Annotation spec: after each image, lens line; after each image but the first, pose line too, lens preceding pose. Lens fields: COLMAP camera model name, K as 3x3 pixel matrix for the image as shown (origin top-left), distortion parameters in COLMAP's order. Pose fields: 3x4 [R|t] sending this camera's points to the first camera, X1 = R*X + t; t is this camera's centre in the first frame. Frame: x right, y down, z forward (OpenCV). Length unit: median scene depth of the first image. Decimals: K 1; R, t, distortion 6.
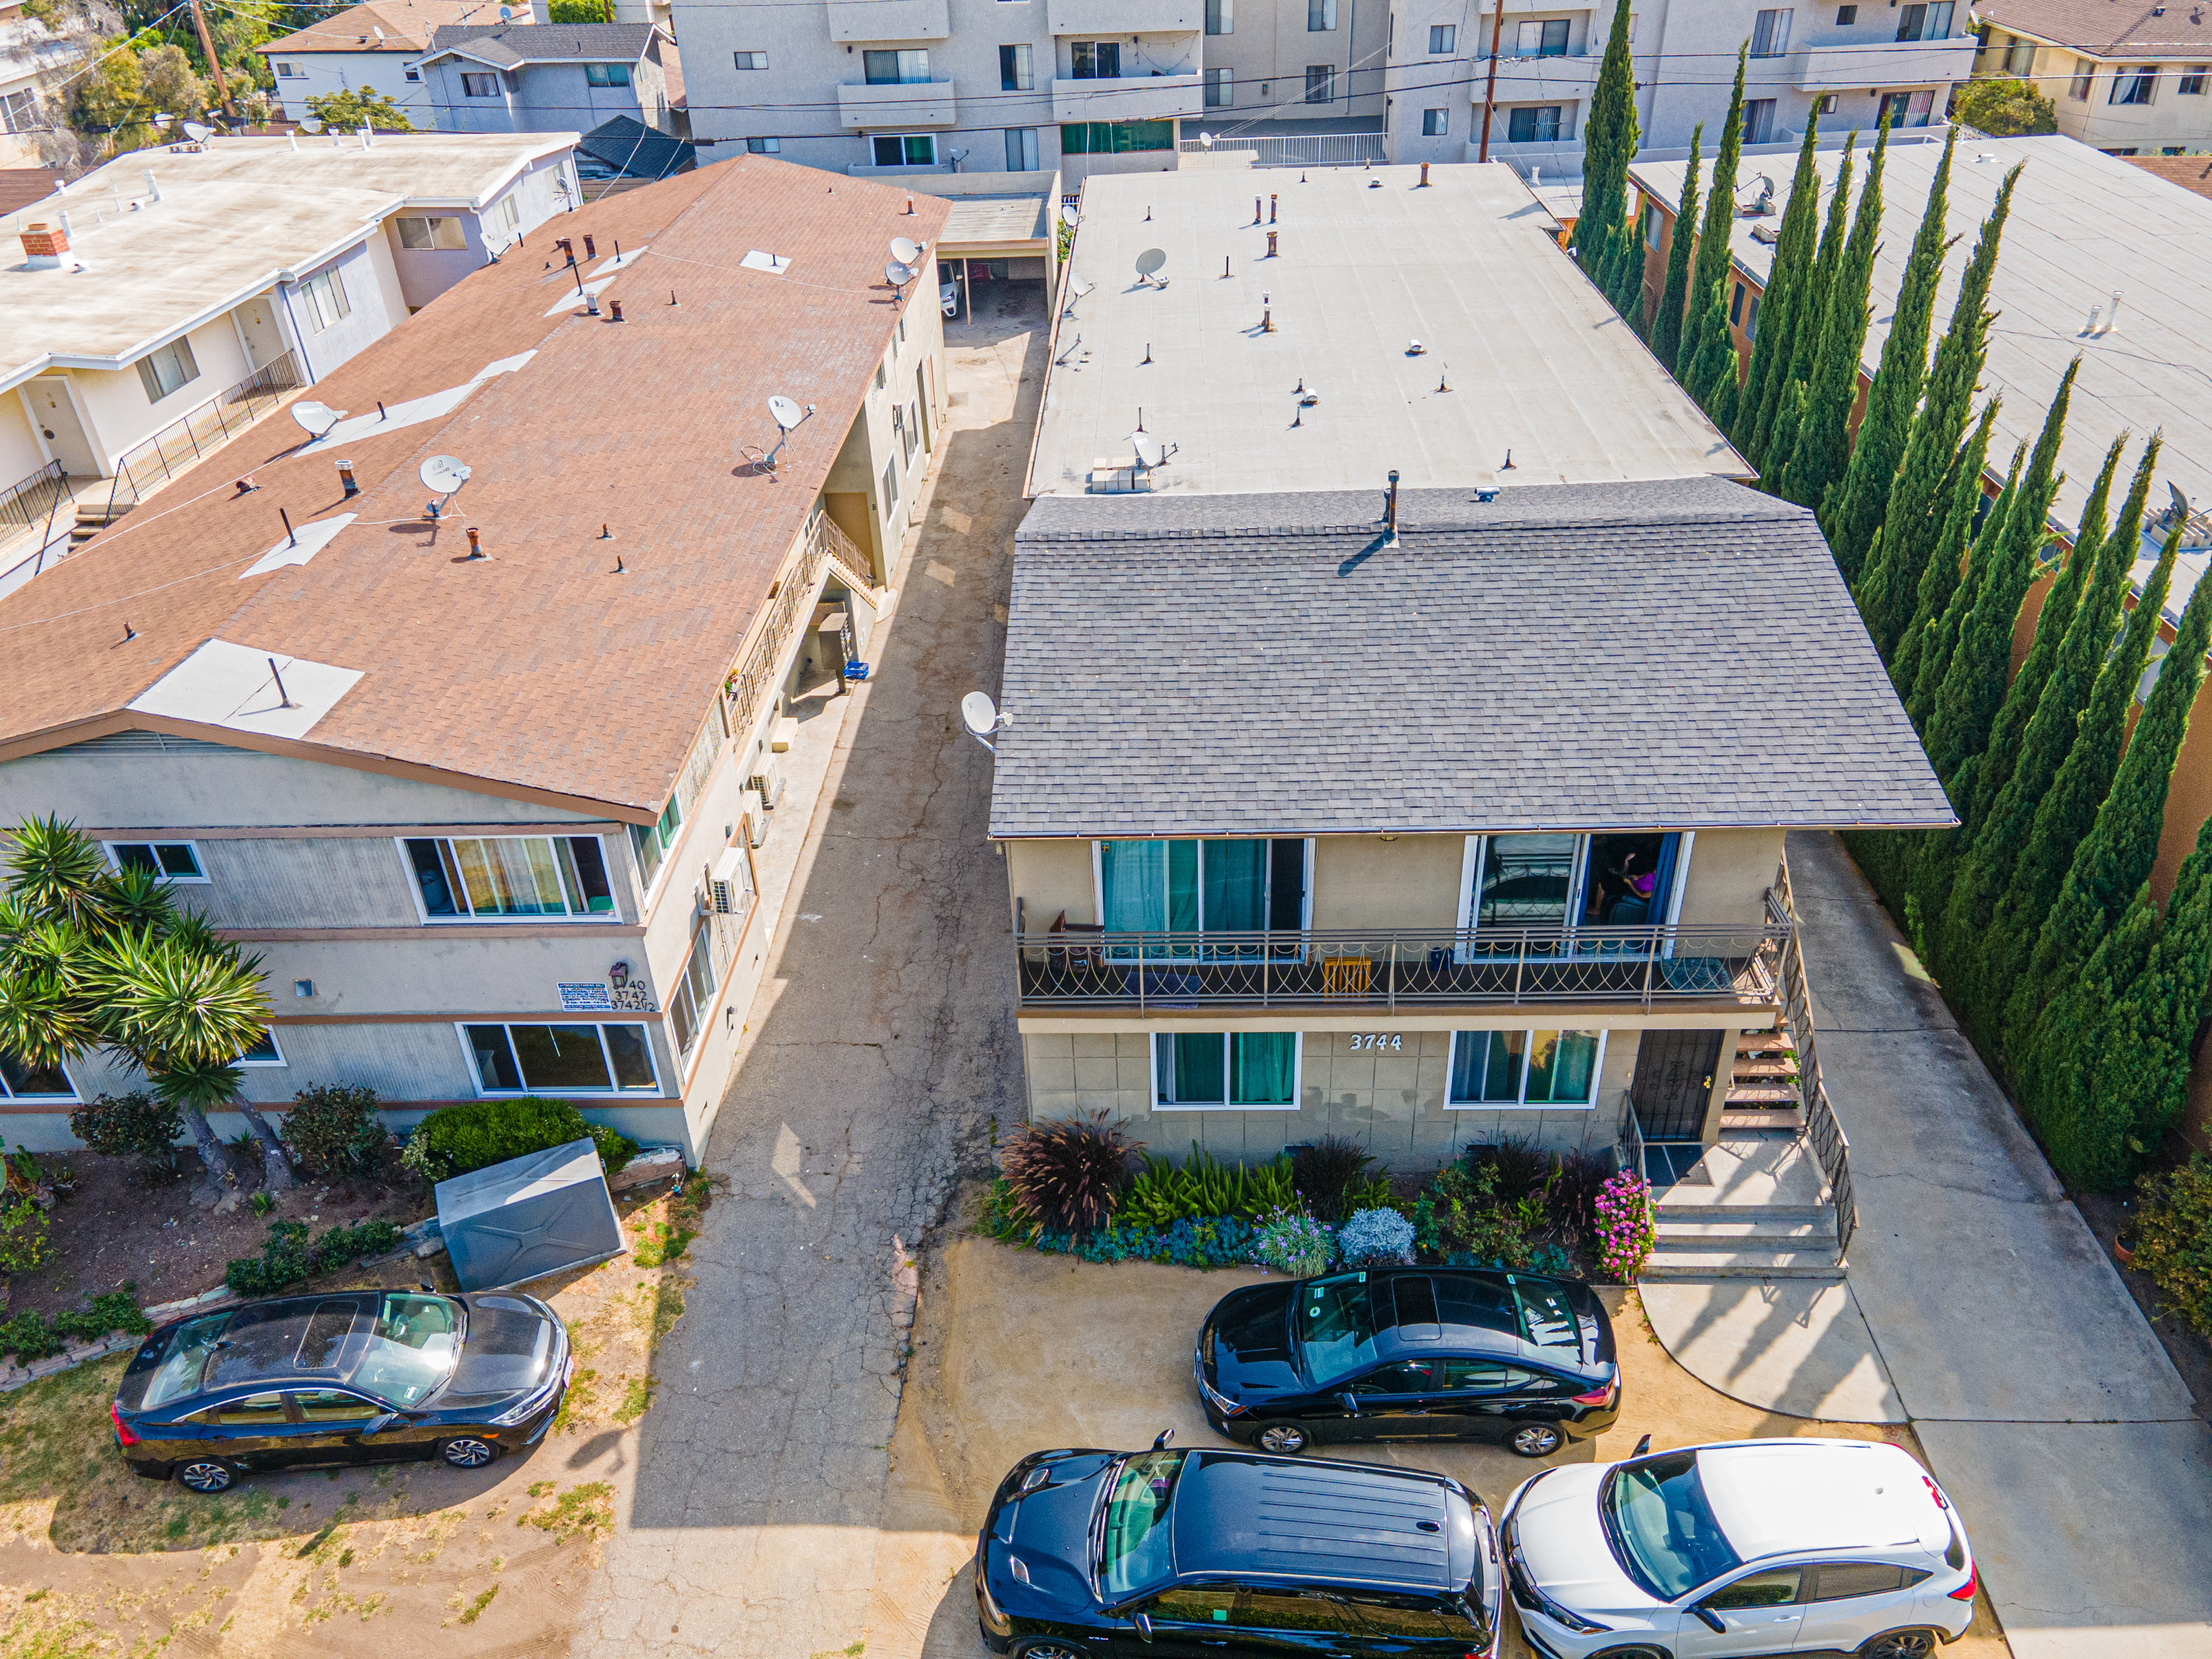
lens RADIAL K [[1607.4, 0, 1110.5], [0, 1607.4, 815.7], [0, 0, 1]] dist [0.011389, 0.062669]
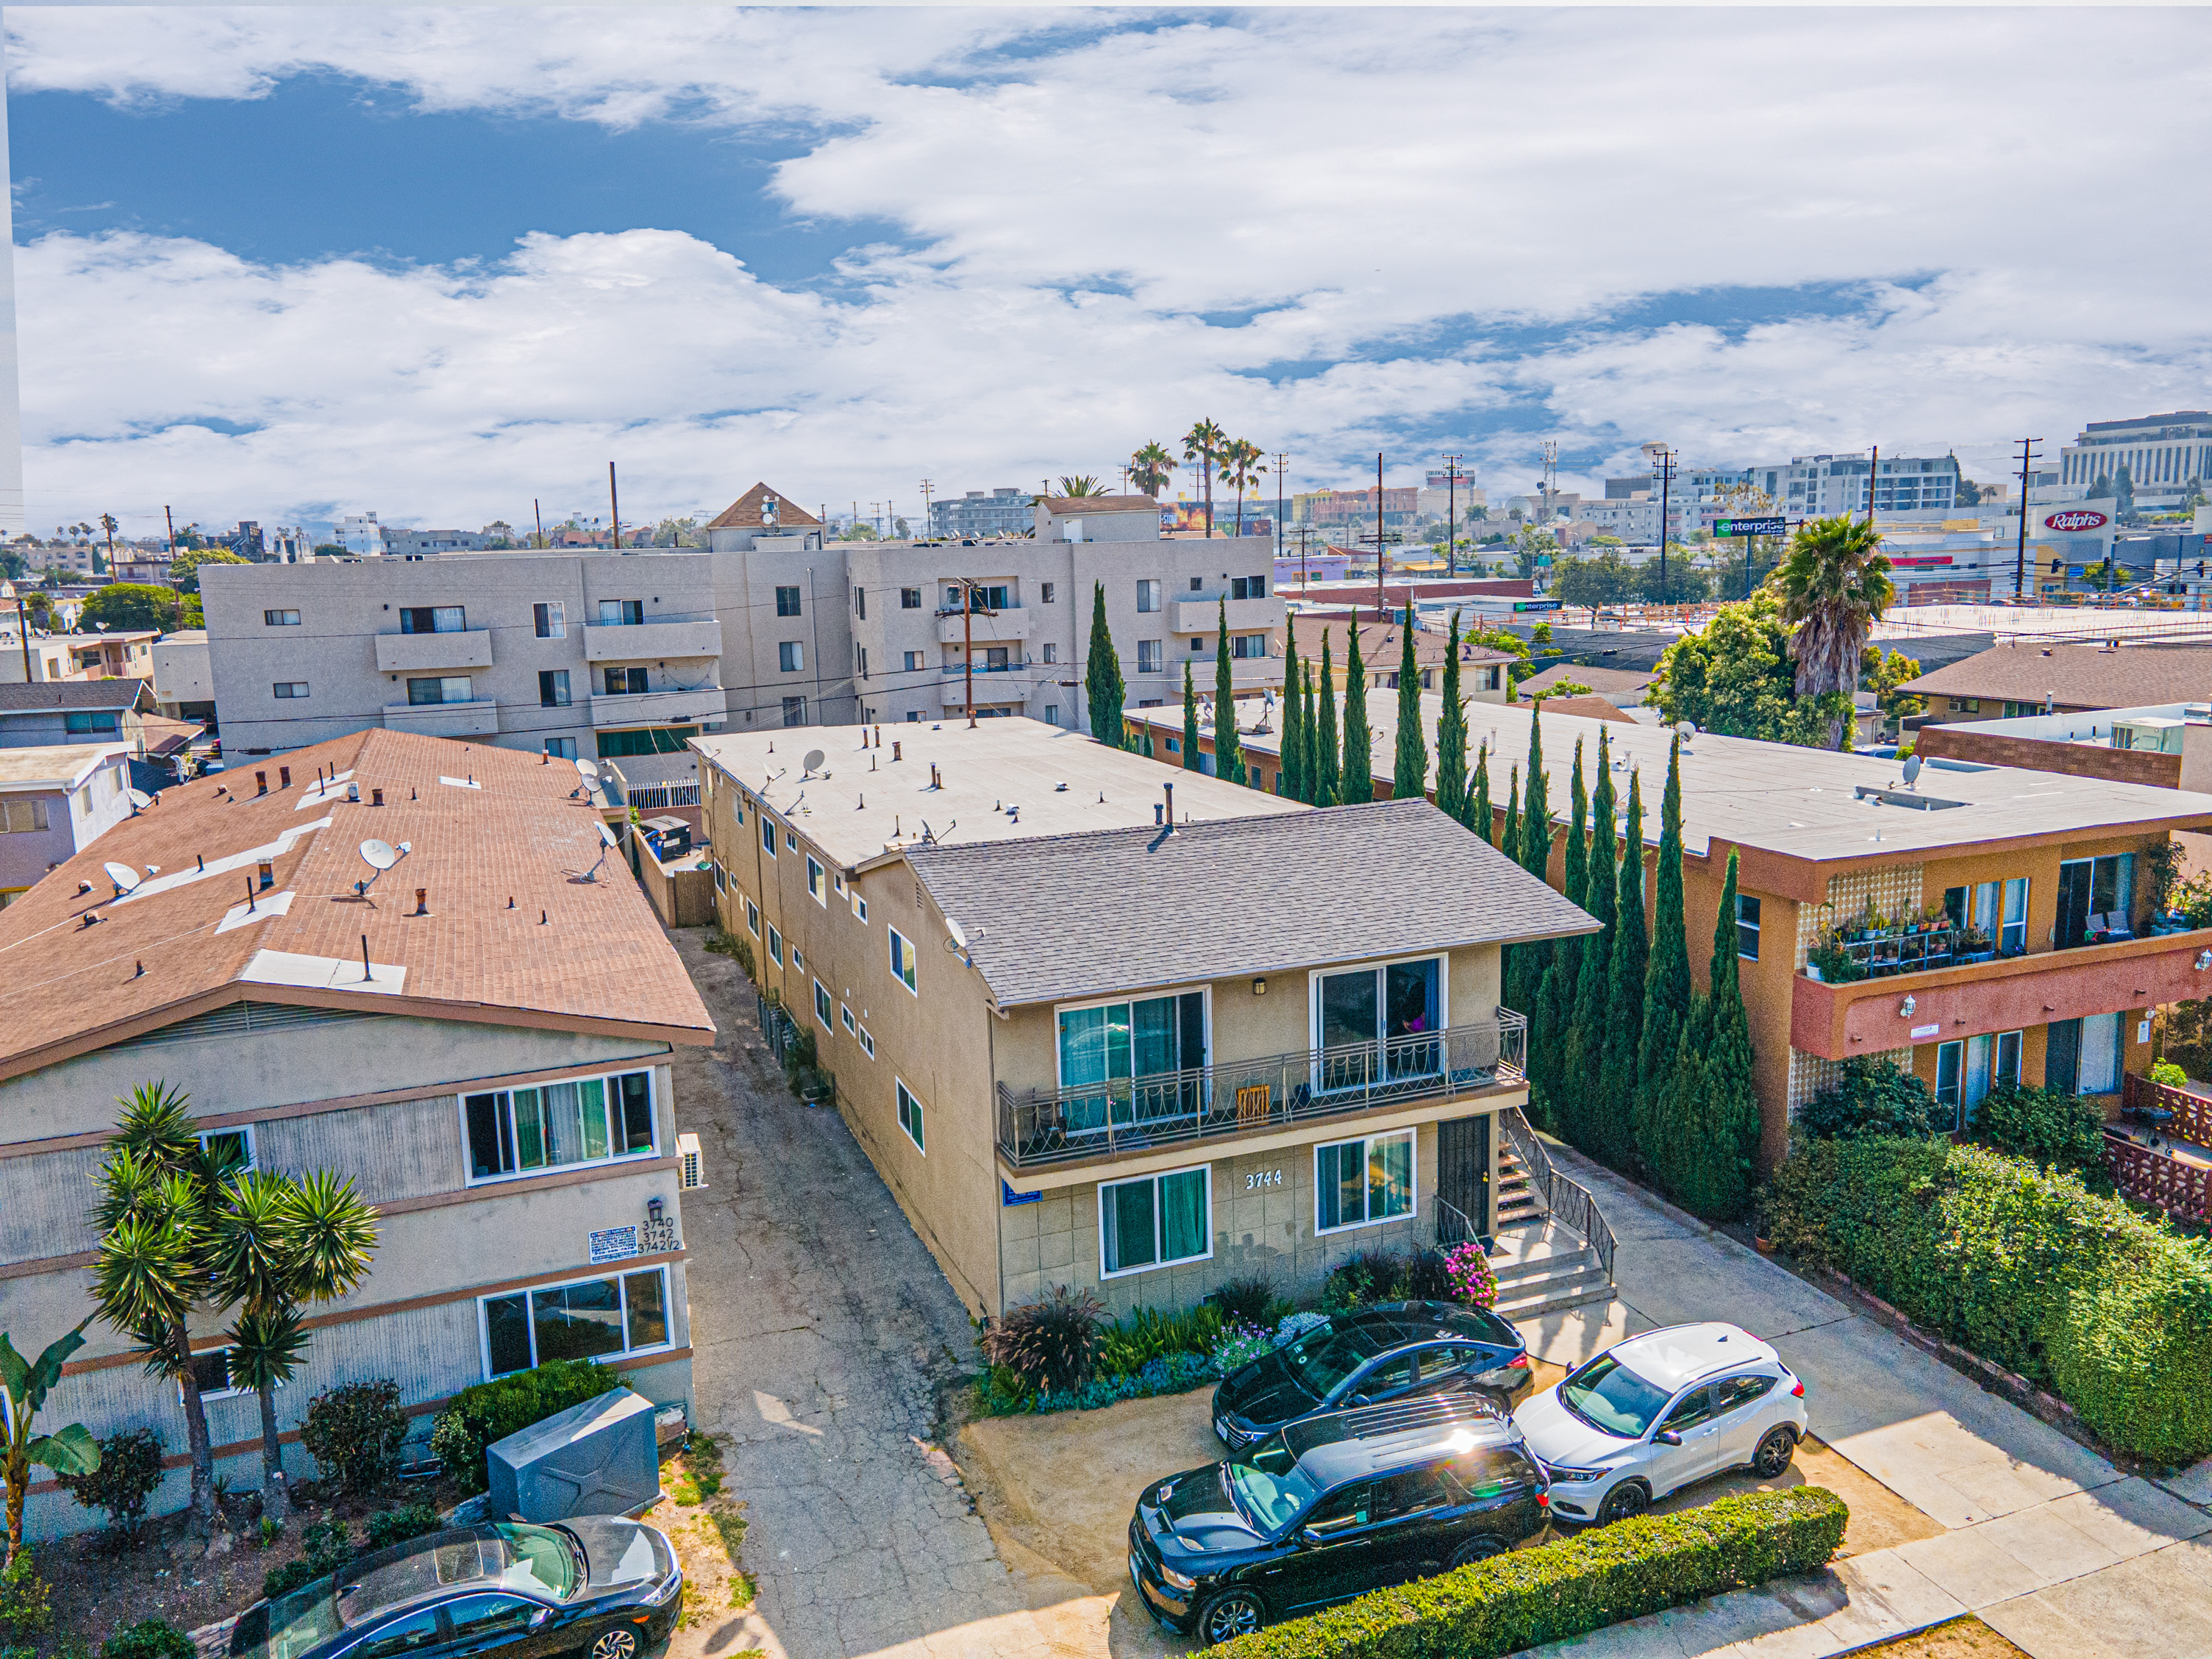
lens RADIAL K [[1607.4, 0, 1110.5], [0, 1607.4, 815.7], [0, 0, 1]] dist [0.011389, 0.062669]
pose [[0.920110, -0.058120, 0.387323, -0.414228], [0.208132, 0.910293, -0.357836, 0.302882], [-0.331780, 0.409863, 0.849667, -0.155547]]
